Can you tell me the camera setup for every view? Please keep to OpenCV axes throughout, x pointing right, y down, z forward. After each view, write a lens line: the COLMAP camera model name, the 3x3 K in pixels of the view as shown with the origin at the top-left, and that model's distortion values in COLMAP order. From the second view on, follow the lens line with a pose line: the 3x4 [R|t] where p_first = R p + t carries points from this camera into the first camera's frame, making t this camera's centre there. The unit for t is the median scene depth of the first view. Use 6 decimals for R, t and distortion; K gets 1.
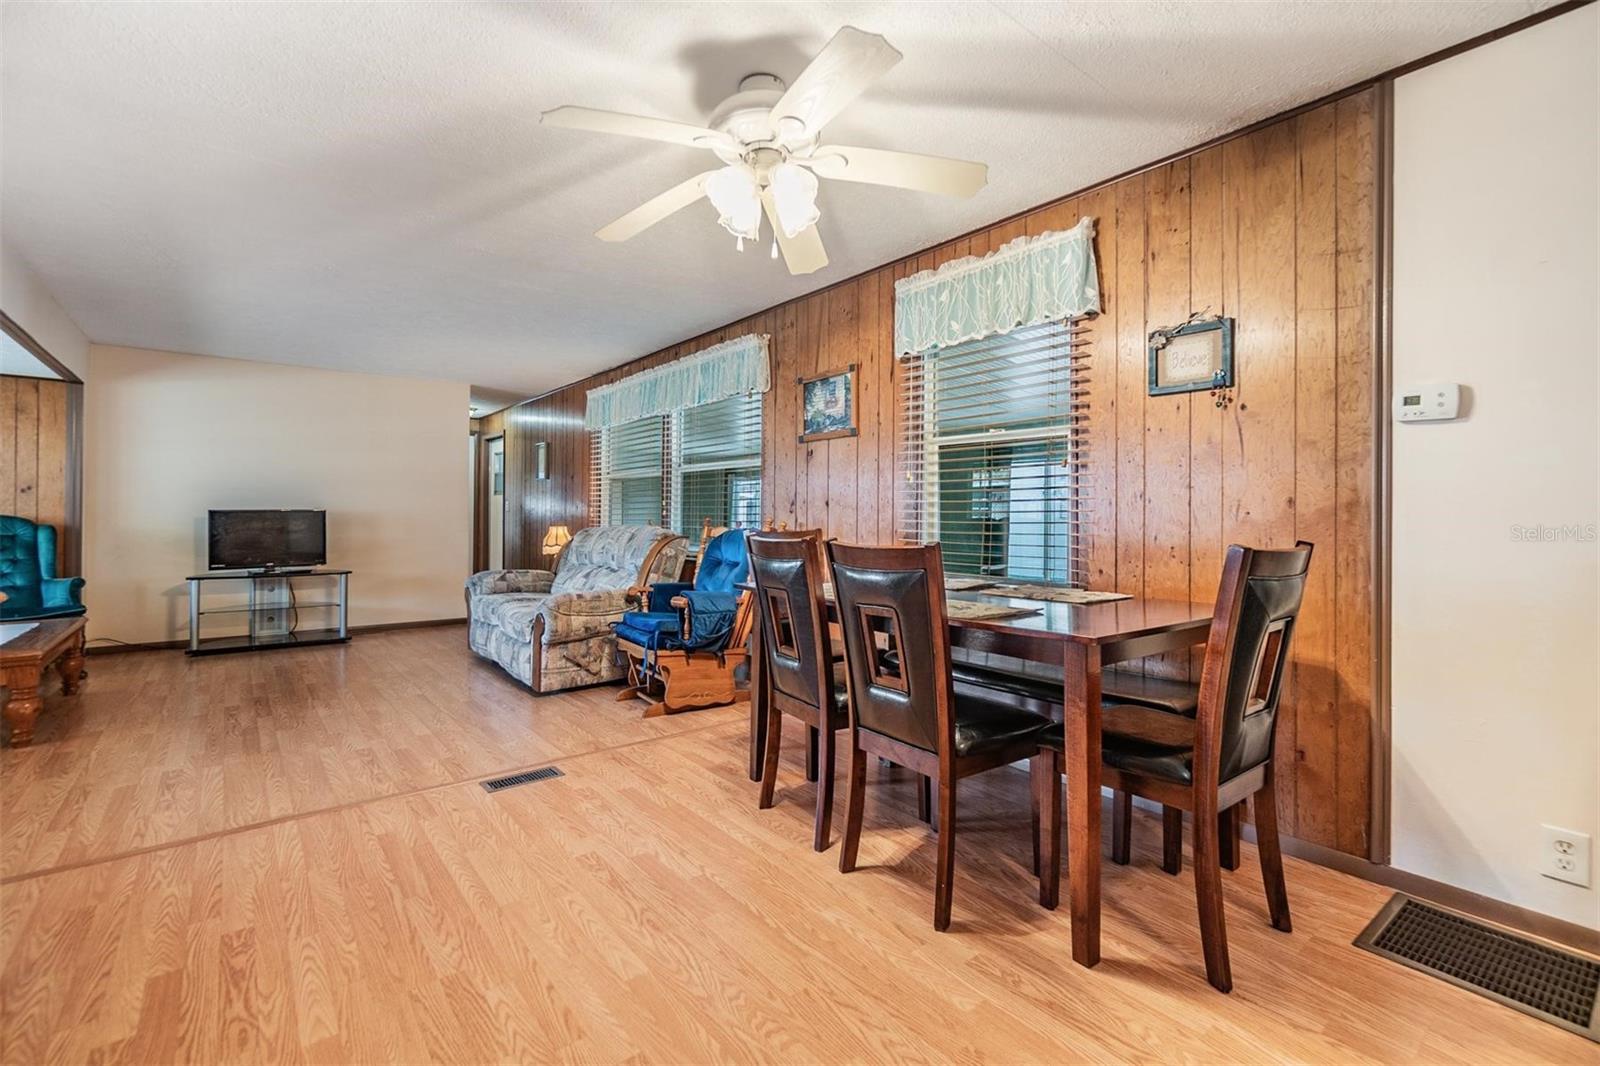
lens RADIAL K [[699.0, 0, 796.0], [0, 699.0, 514.4], [0, 0, 1]] dist [-0.002151, -0.000483]
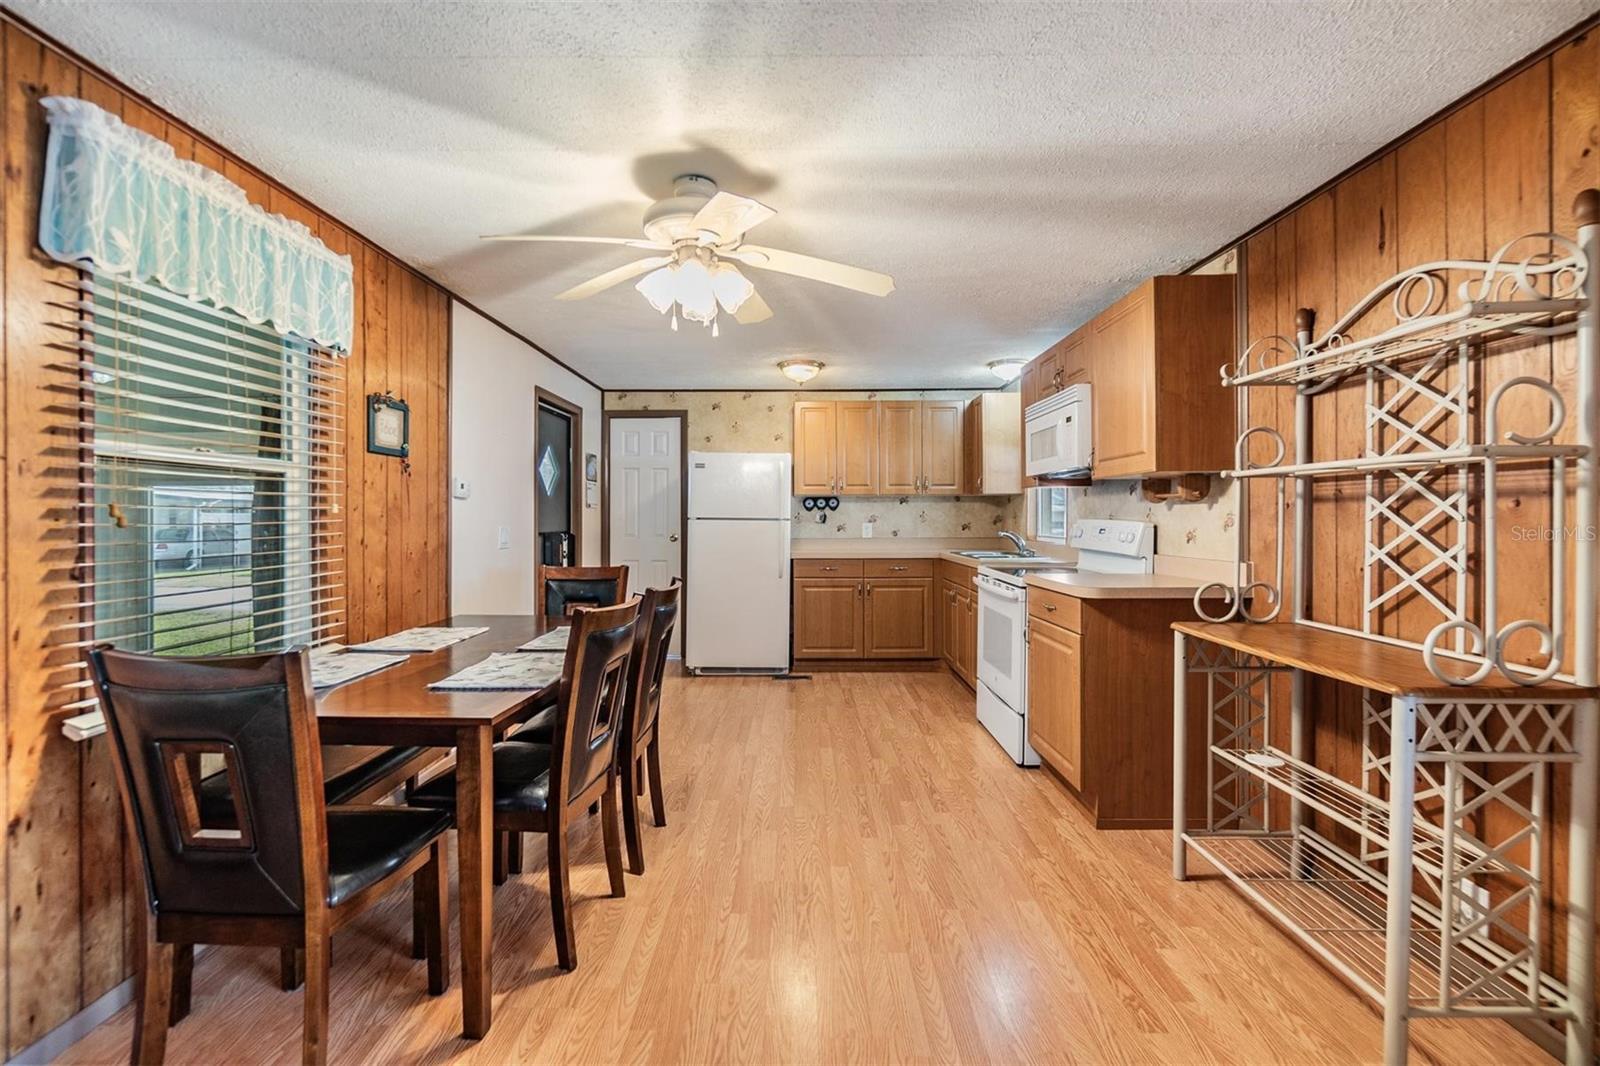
lens RADIAL K [[699.0, 0, 796.0], [0, 699.0, 514.4], [0, 0, 1]] dist [-0.002151, -0.000483]
pose [[-0.774480, -0.004119, 0.632586, -0.384712], [-0.002964, 0.999991, 0.002882, -0.040613], [-0.632592, 0.000357, -0.774485, 0.771113]]
